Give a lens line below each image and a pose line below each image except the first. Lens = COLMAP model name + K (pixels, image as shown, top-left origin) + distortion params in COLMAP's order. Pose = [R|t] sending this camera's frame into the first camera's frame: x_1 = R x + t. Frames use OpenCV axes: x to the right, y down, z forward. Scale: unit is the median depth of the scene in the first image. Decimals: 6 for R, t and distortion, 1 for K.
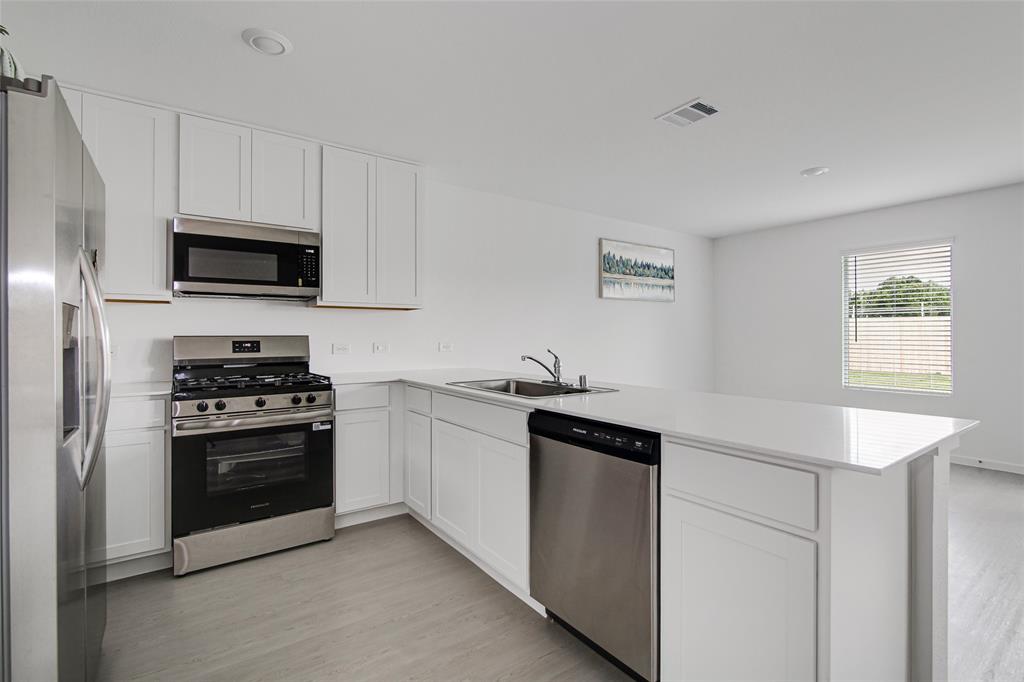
lens RADIAL K [[465.0, 0, 506.9], [0, 465.0, 332.2], [0, 0, 1]] dist [0.003181, -0.000810]
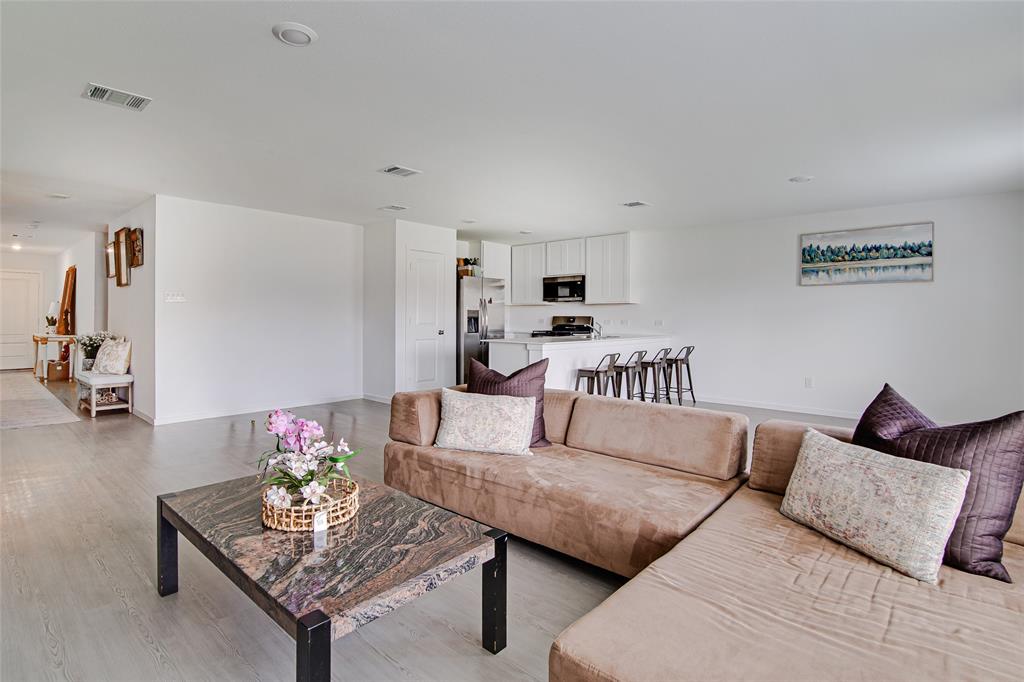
lens RADIAL K [[490.0, 0, 489.0], [0, 490.0, 319.0], [0, 0, 1]] dist [-0.015655, -0.000470]
pose [[0.202659, 0.009506, -0.979203, 2.127738], [-0.000544, 0.999954, 0.009595, -0.004069], [0.979249, -0.001412, 0.202655, -0.018961]]
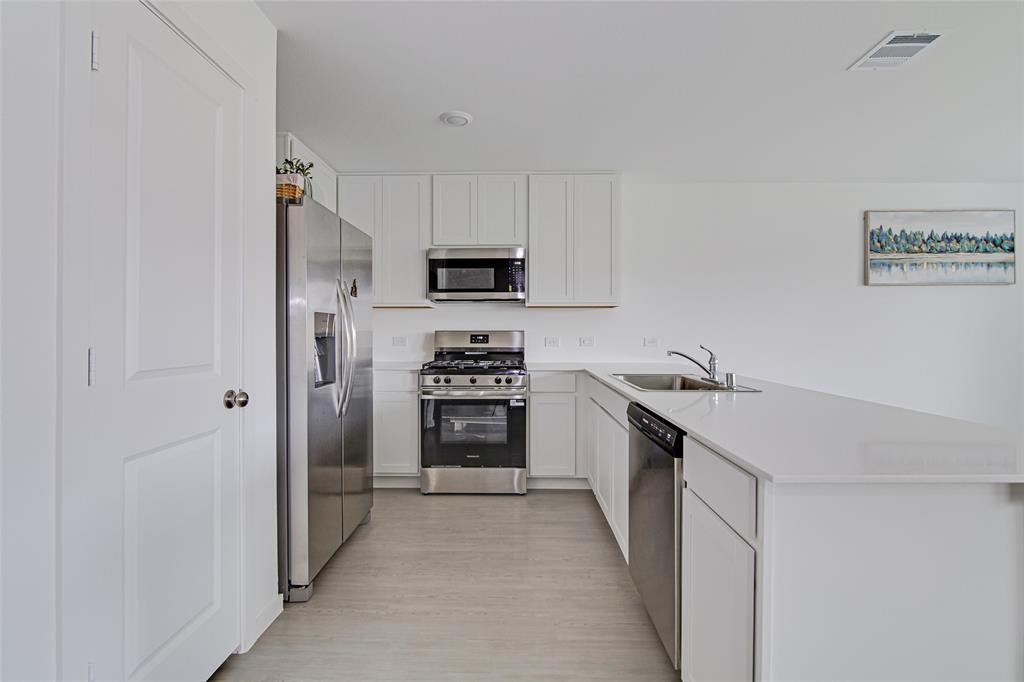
lens RADIAL K [[465.0, 0, 518.3], [0, 465.0, 333.0], [0, 0, 1]] dist [0.003181, -0.000810]
pose [[0.814825, 0.005240, -0.579683, 0.307844], [0.001231, 0.999941, 0.010769, -0.000059], [0.579705, -0.009489, 0.814771, -0.017125]]
